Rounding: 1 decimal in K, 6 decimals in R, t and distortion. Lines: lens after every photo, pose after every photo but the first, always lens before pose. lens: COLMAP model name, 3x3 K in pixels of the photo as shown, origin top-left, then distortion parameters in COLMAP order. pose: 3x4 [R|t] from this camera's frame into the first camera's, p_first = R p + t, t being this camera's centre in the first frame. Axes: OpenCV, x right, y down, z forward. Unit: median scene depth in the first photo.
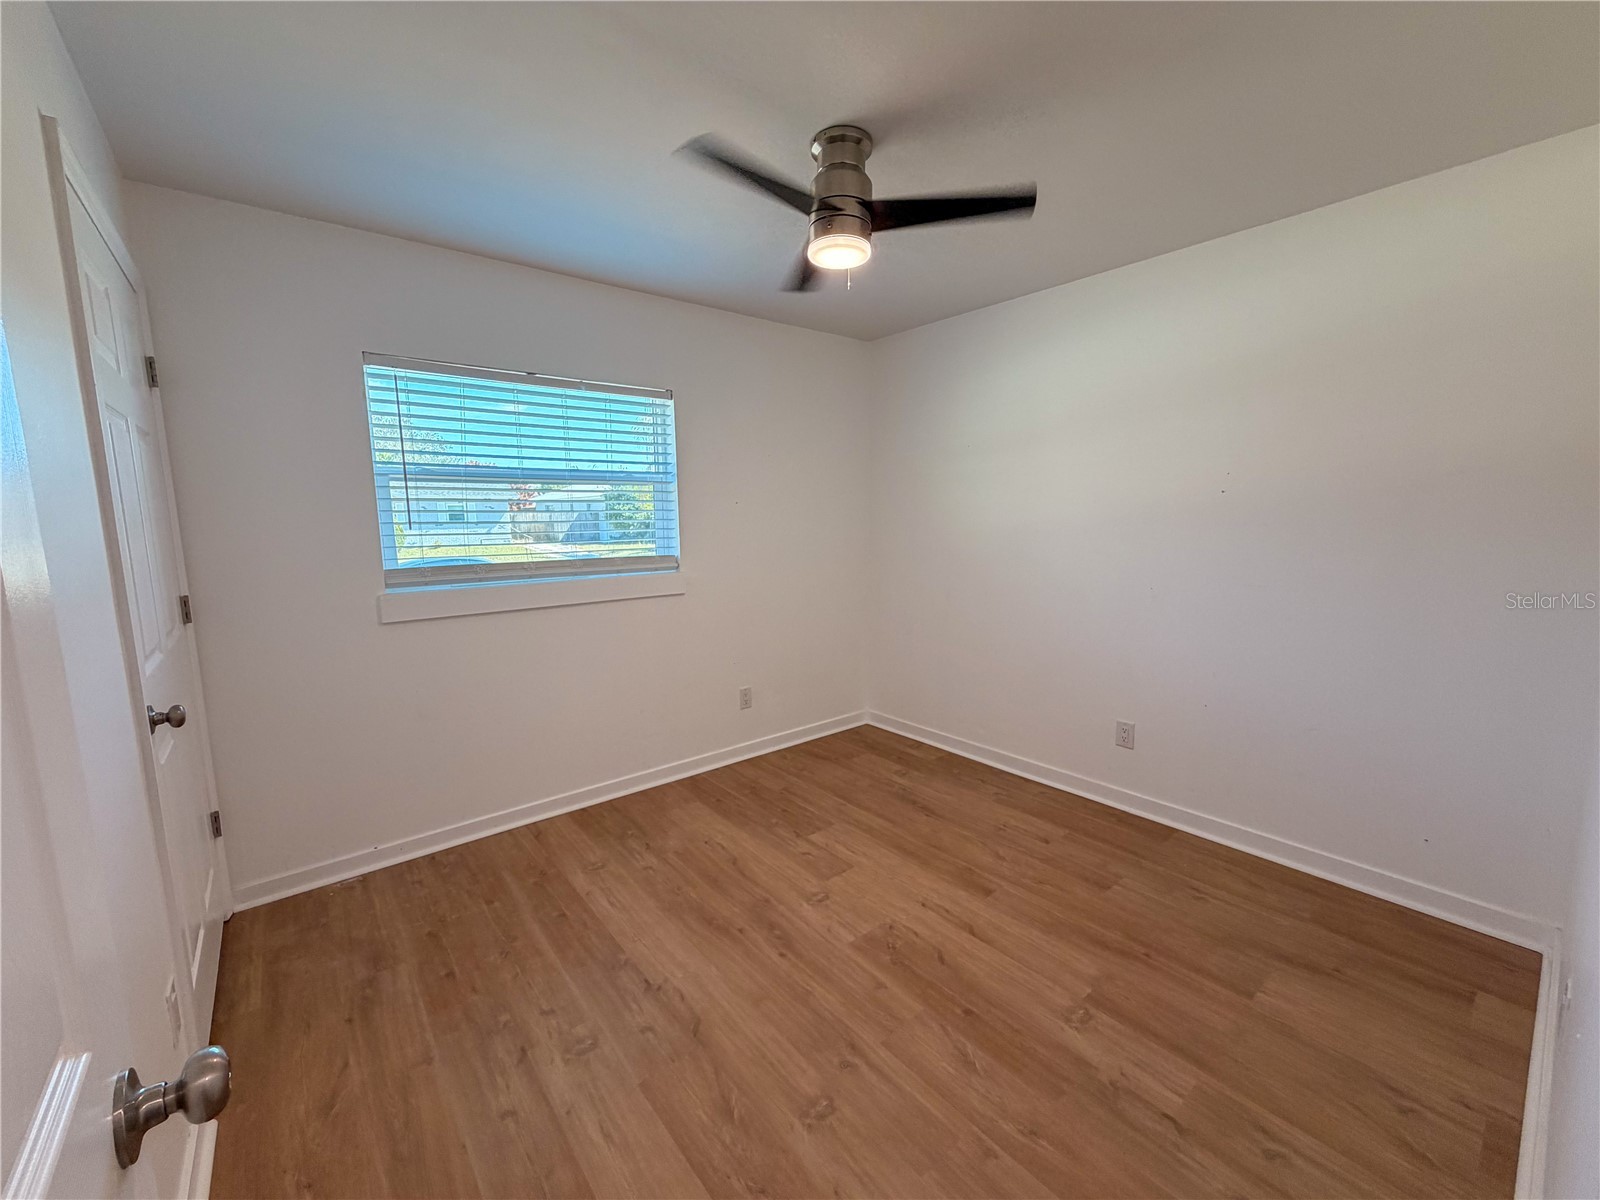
lens RADIAL K [[639.3, 0, 792.9], [0, 639.3, 603.7], [0, 0, 1]] dist [0.000074, 0.000427]
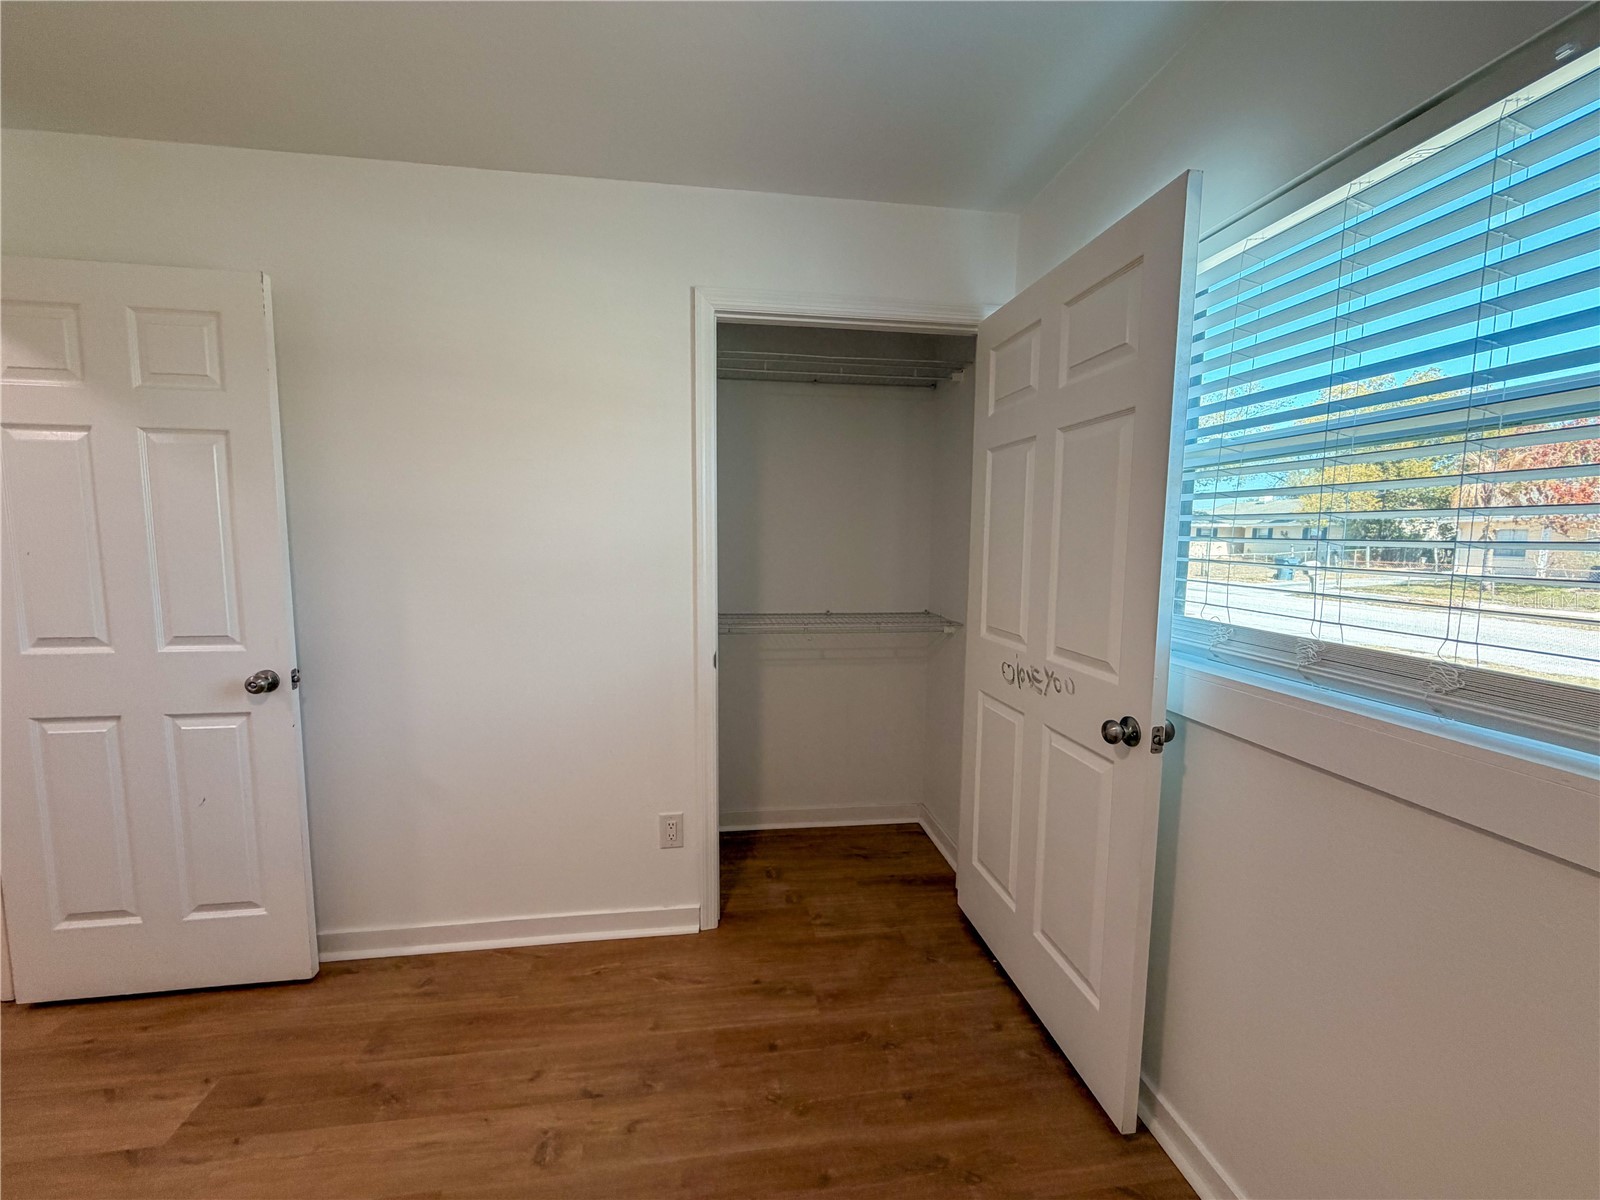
lens RADIAL K [[639.3, 0, 792.9], [0, 639.3, 603.7], [0, 0, 1]] dist [0.000074, 0.000427]
pose [[-0.505585, 0.086244, -0.858455, 0.142002], [-0.135957, 0.974596, 0.177984, -0.164191], [0.851997, 0.206699, -0.481016, 1.346558]]
